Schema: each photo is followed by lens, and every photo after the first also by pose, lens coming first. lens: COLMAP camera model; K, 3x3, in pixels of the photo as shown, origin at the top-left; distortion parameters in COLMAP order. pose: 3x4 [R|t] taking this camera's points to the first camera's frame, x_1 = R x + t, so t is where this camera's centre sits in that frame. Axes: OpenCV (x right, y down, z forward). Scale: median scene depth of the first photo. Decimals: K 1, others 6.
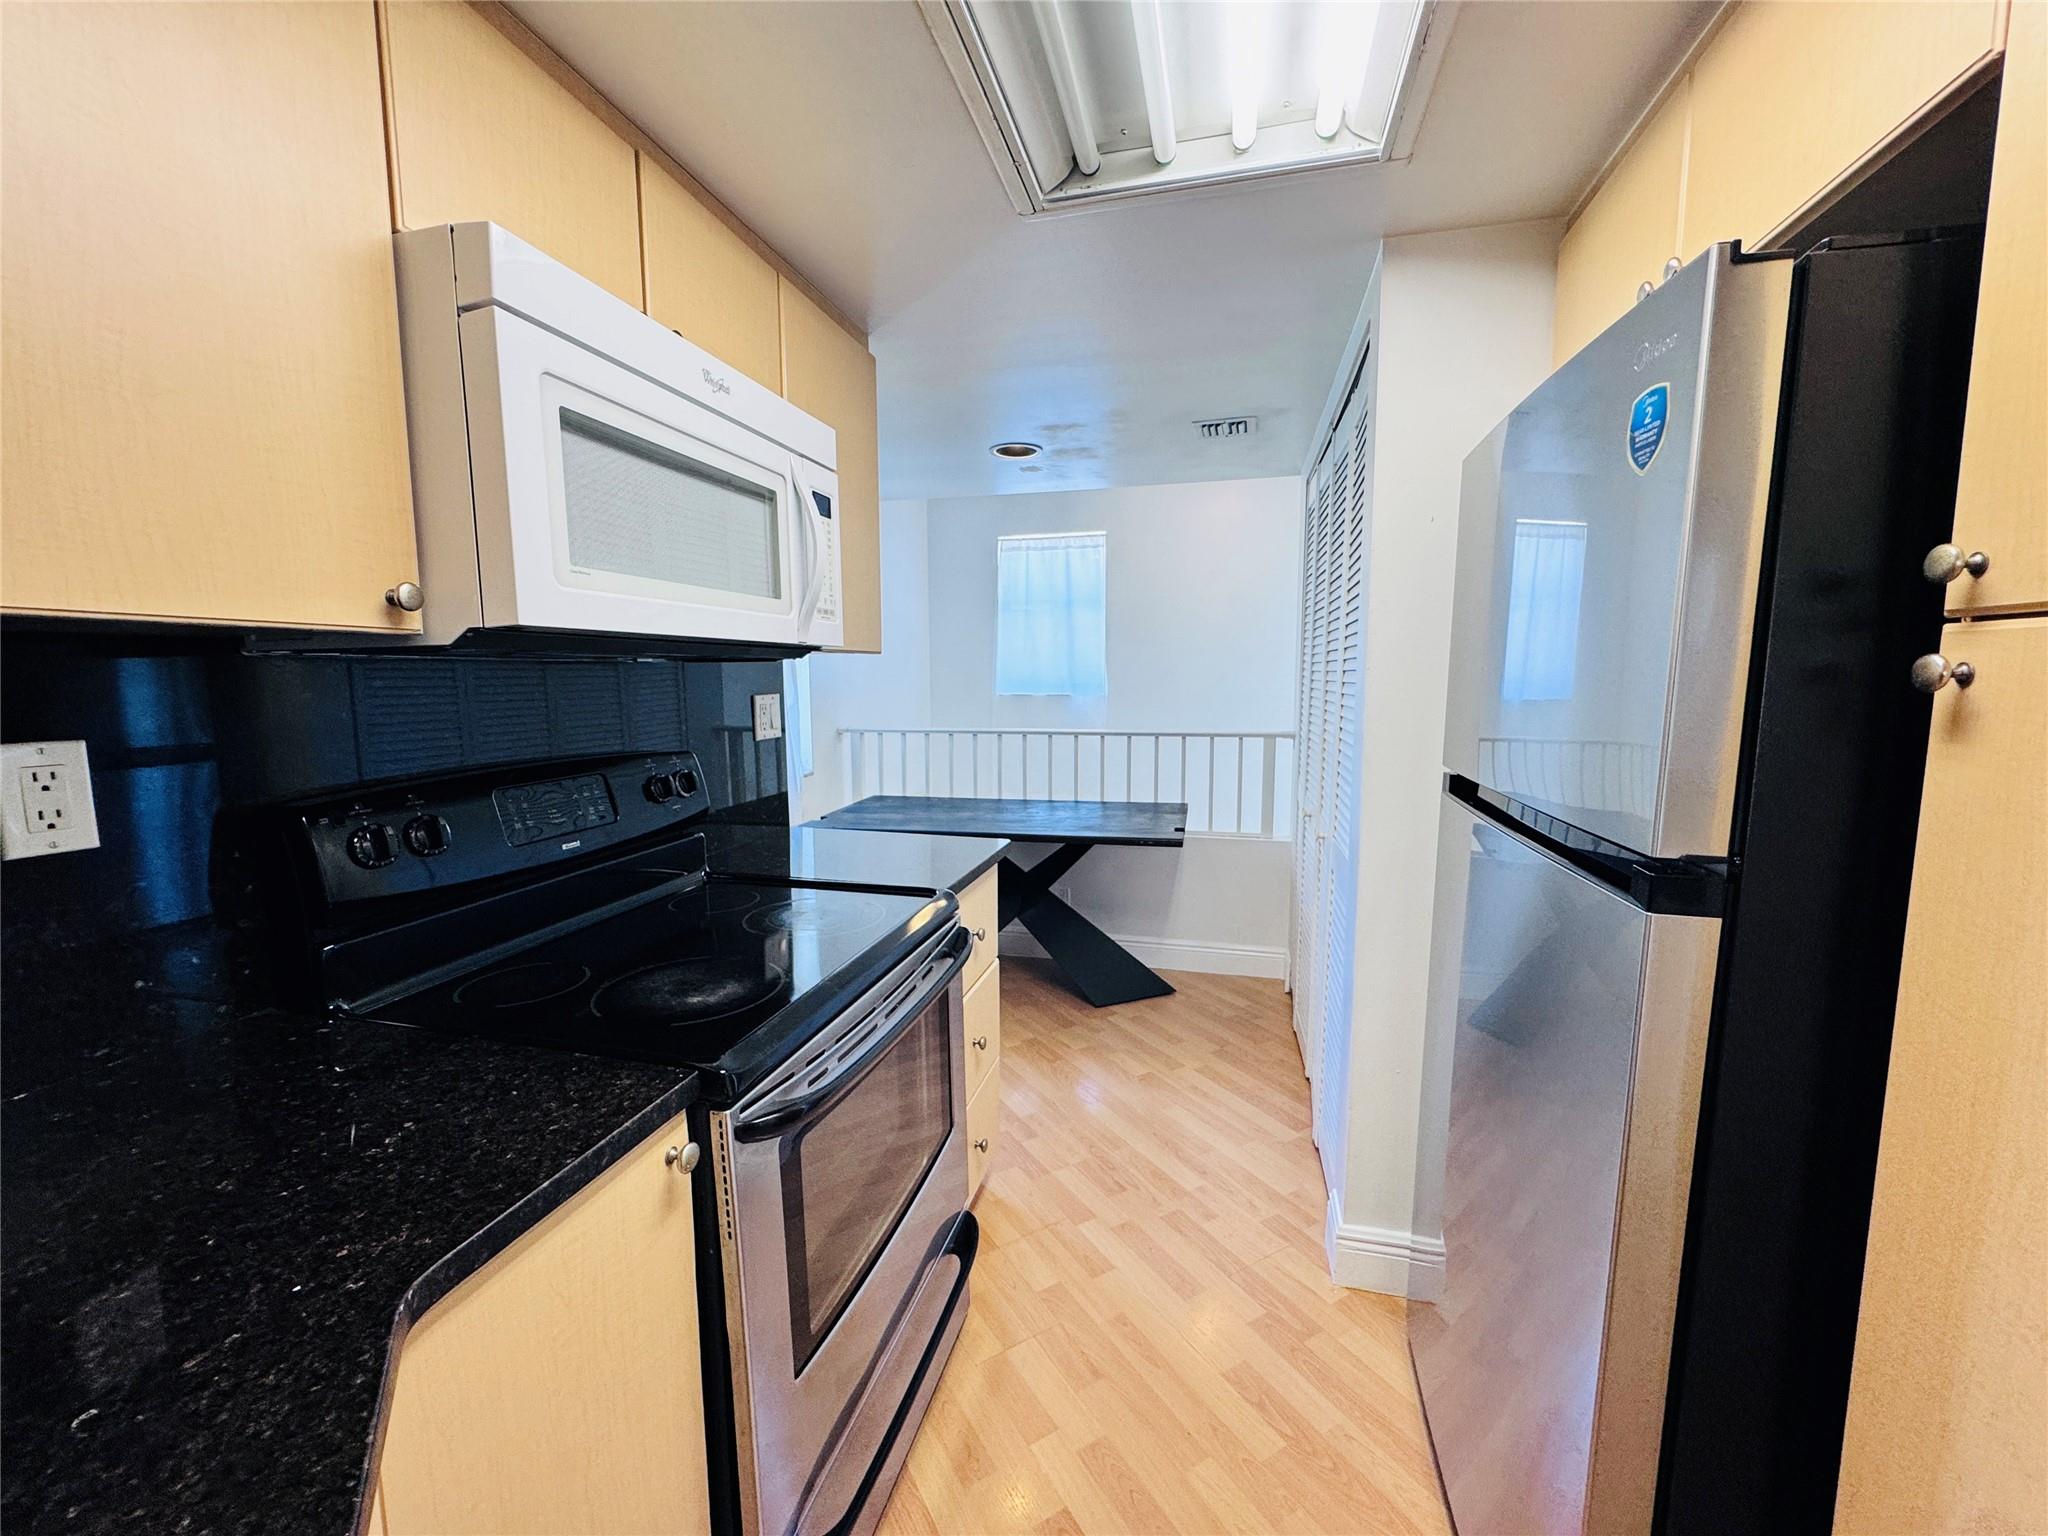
lens RADIAL K [[817.9, 0, 1030.6], [0, 817.9, 763.0], [0, 0, 1]] dist [-0.001853, 0.000079]
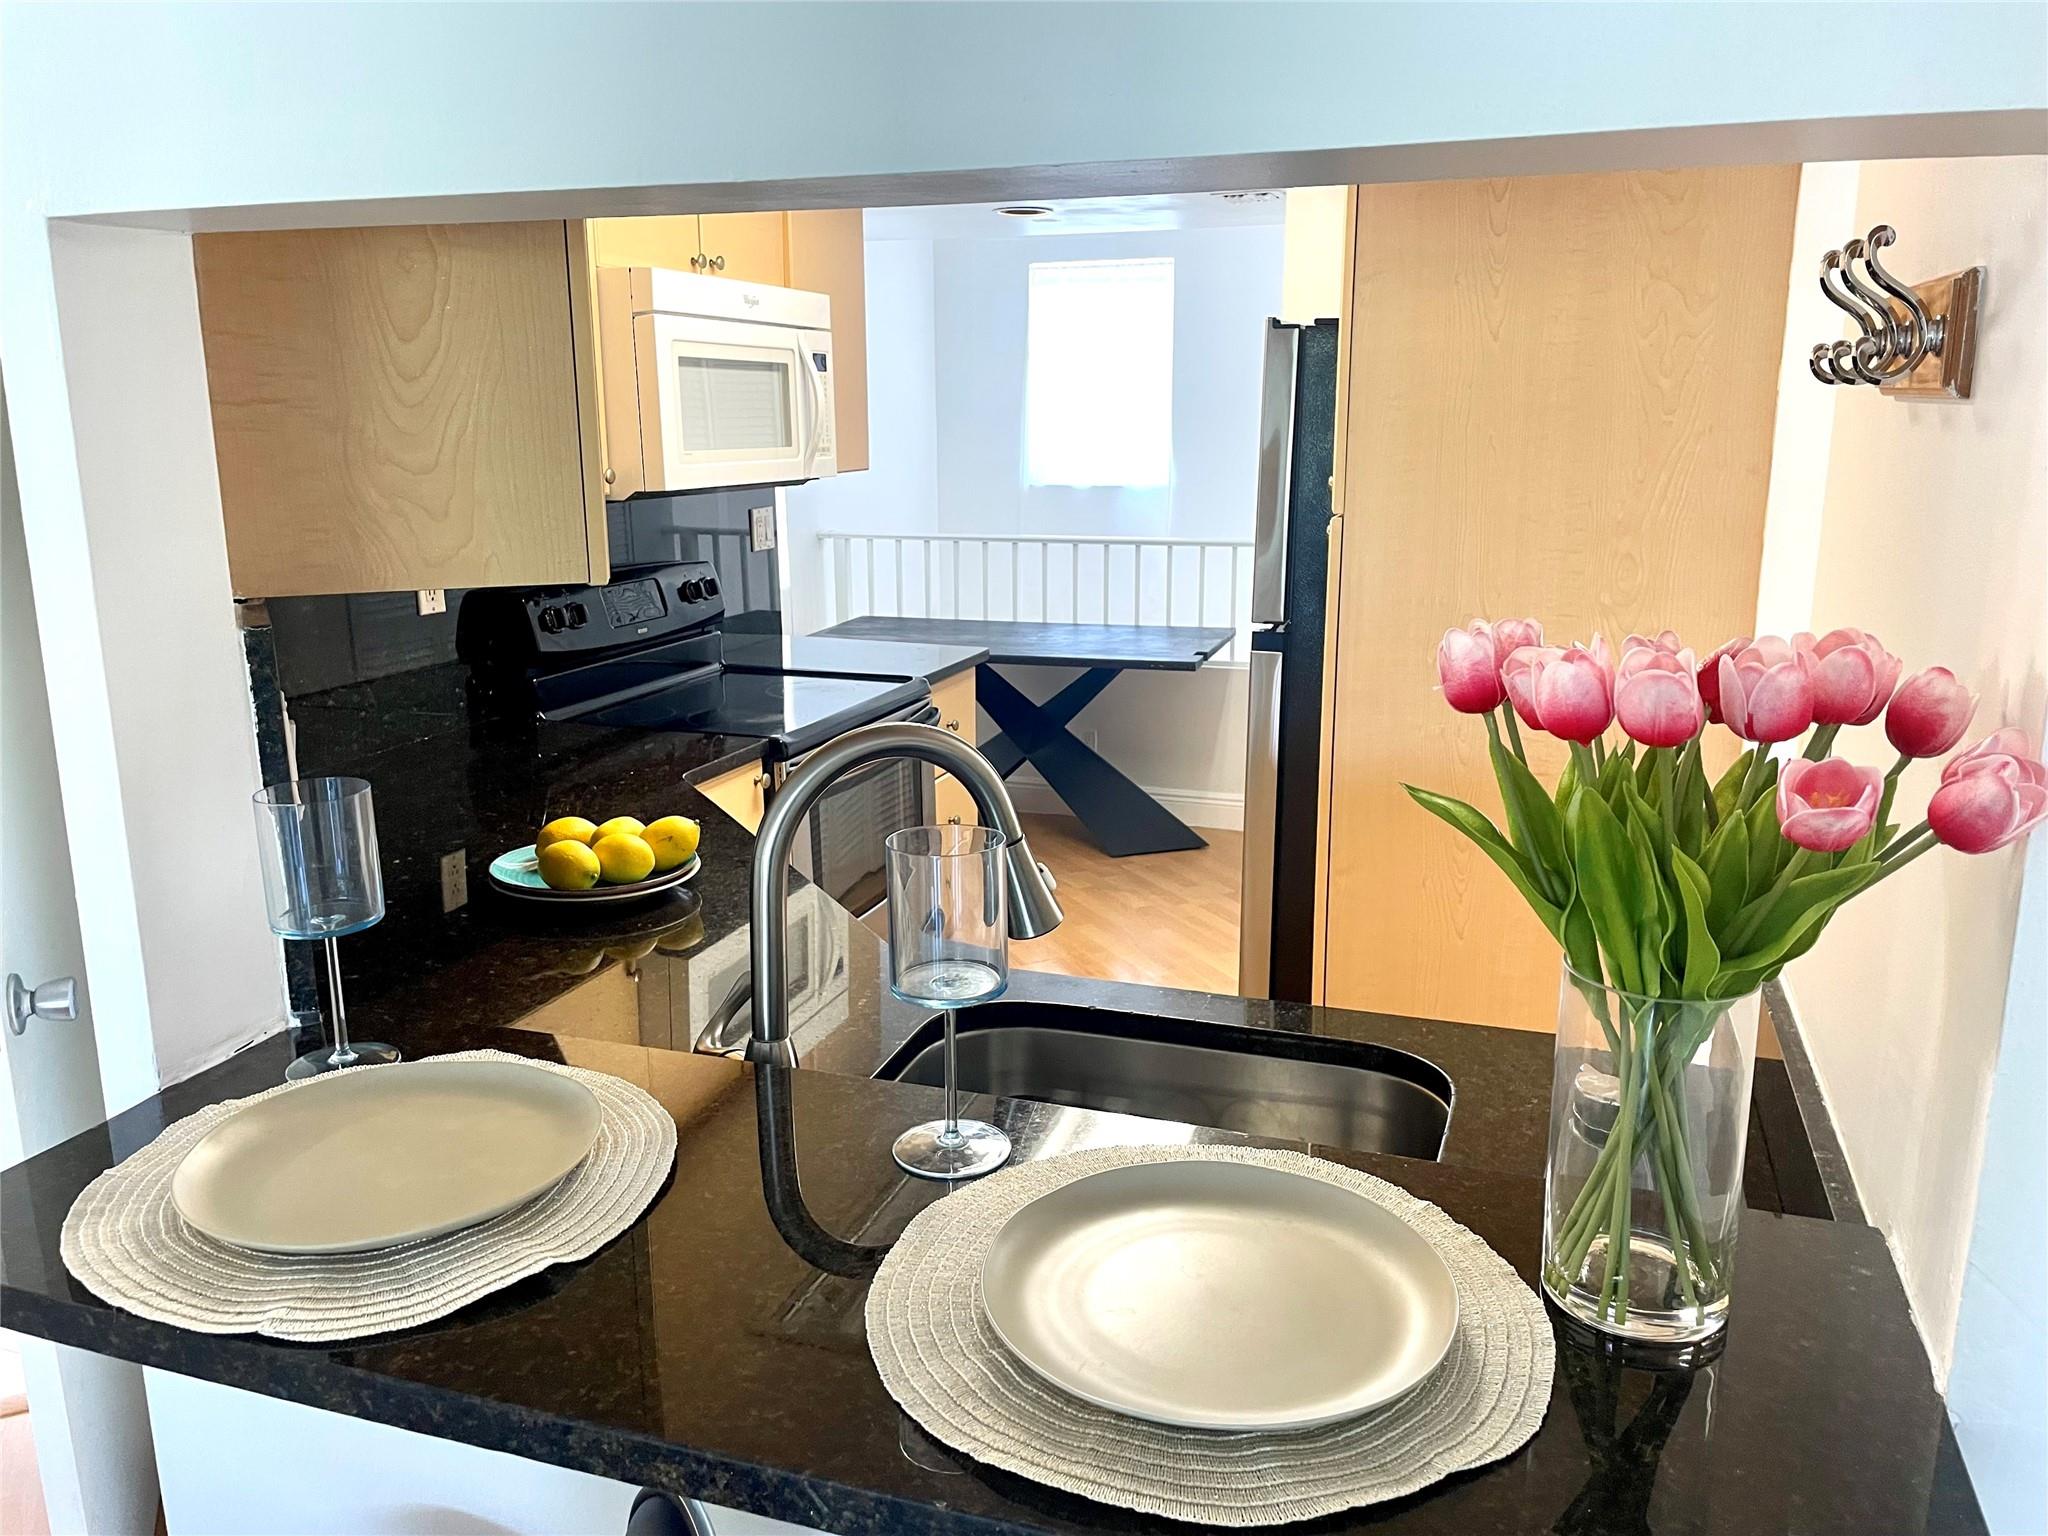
lens RADIAL K [[1552.3, 0, 1032.3], [0, 1552.3, 780.4], [0, 0, 1]] dist [0.004217, -0.011138]
pose [[0.996603, 0.020337, -0.079811, 0.123299], [-0.010132, 0.991948, 0.126243, 0.006216], [0.081736, -0.125006, 0.988783, -0.637653]]
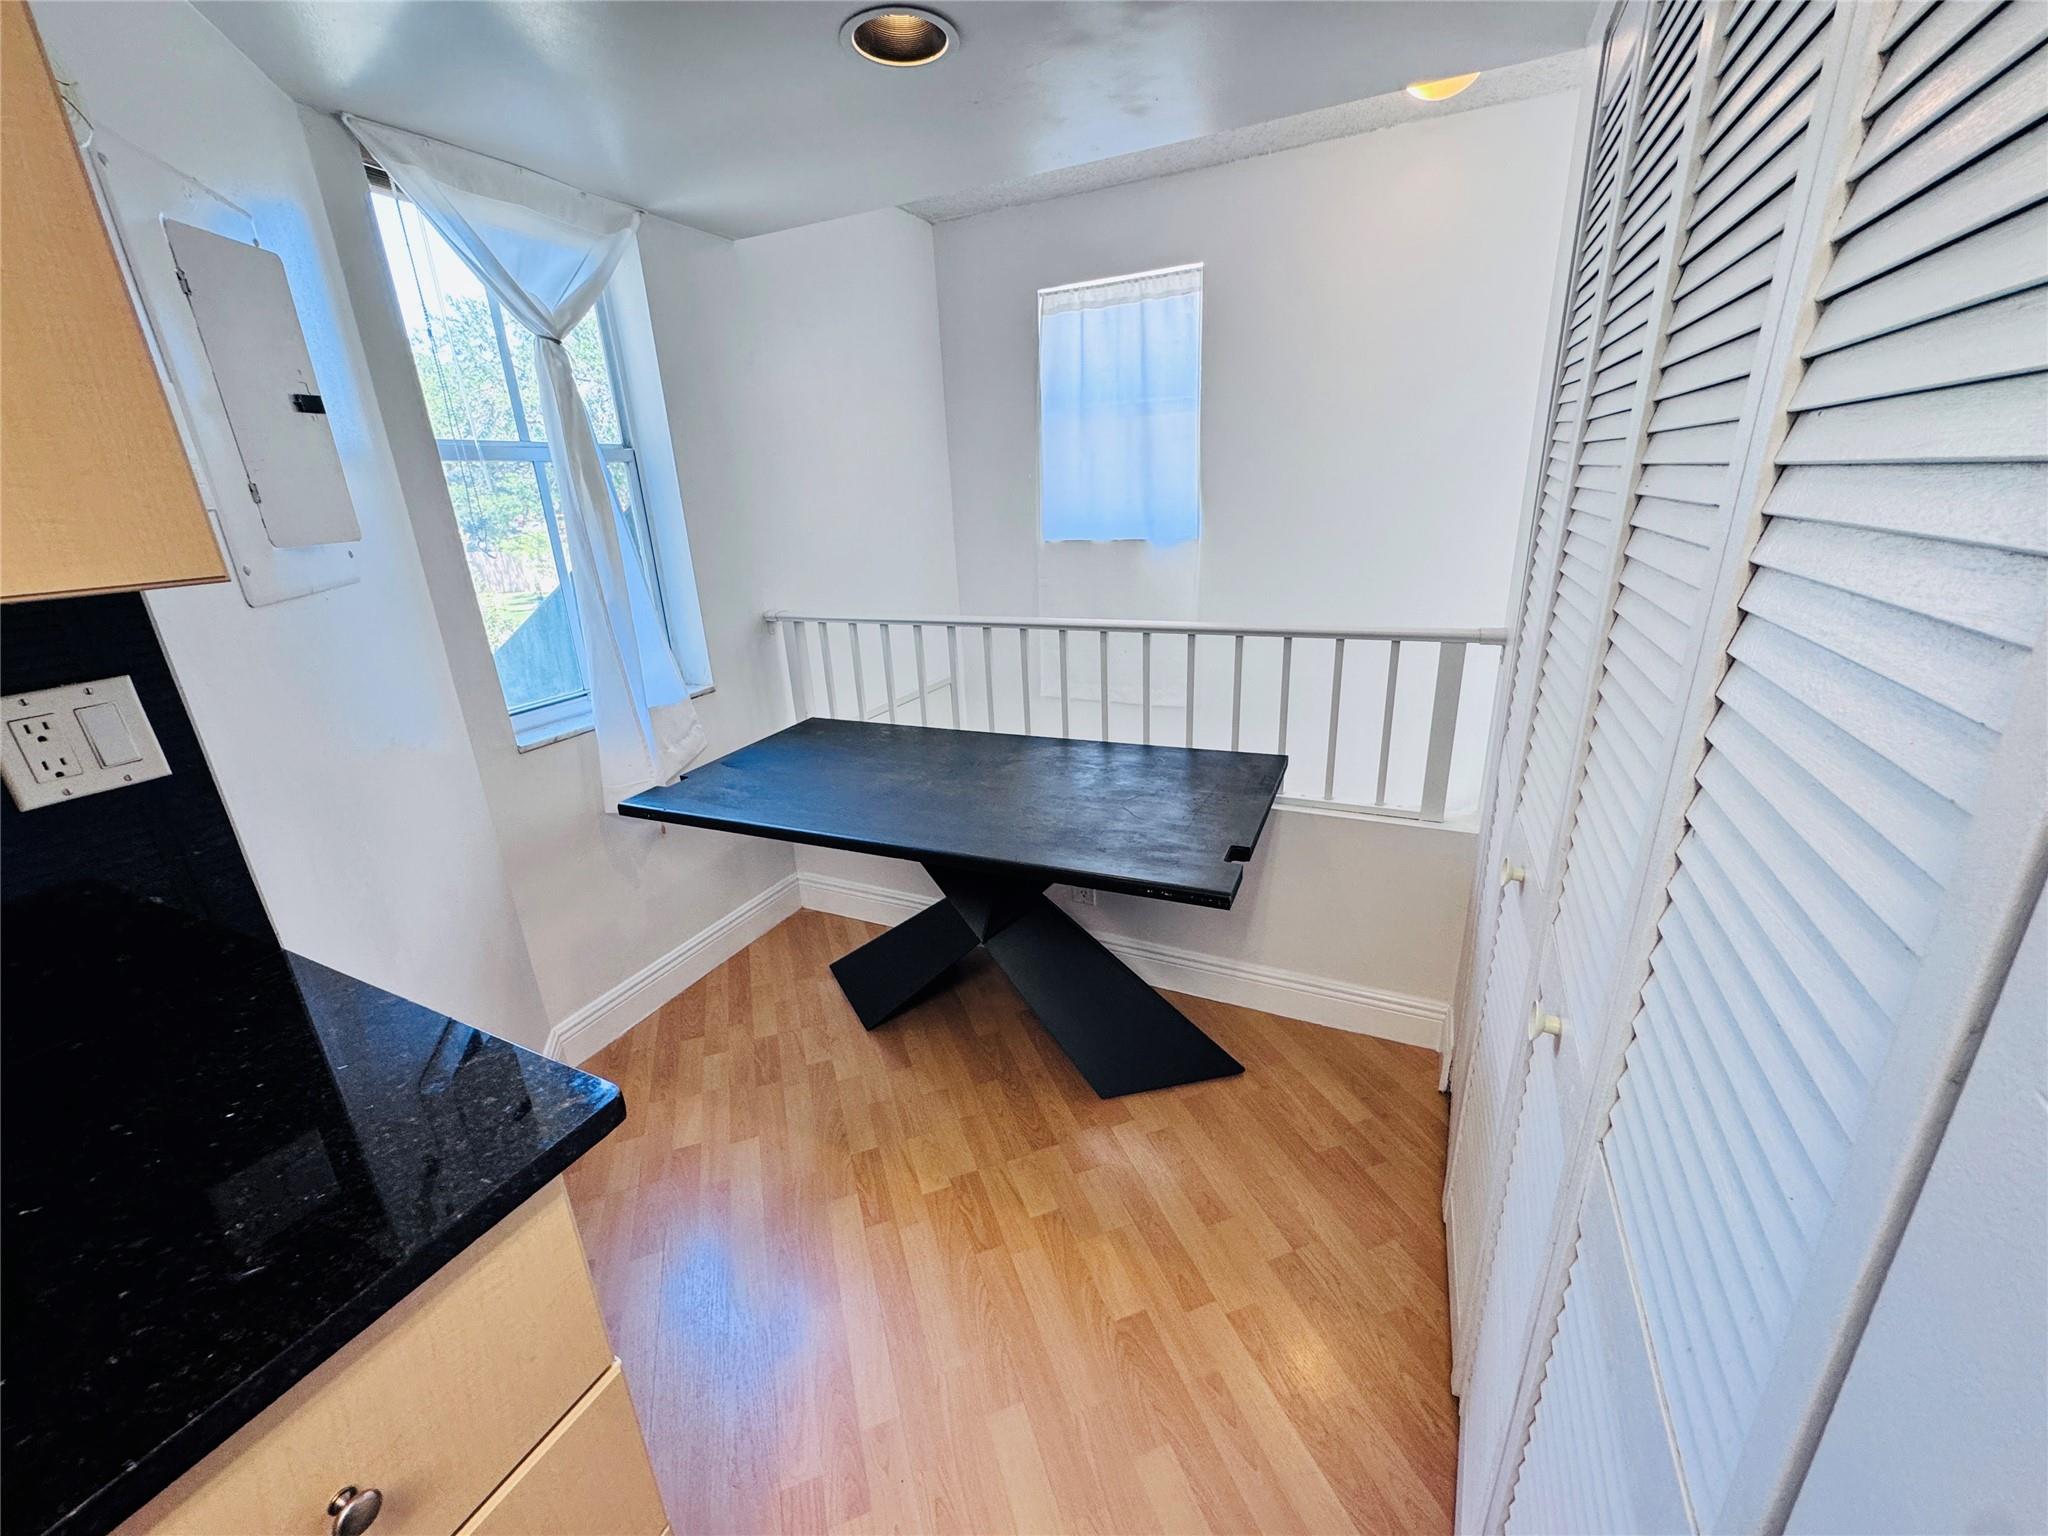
lens RADIAL K [[817.9, 0, 1022.3], [0, 817.9, 763.2], [0, 0, 1]] dist [-0.001853, 0.000079]
pose [[0.977974, 0.028697, -0.206746, 0.138758], [0.018736, 0.974436, 0.223884, -0.084418], [0.207885, -0.222826, 0.952435, 0.445886]]
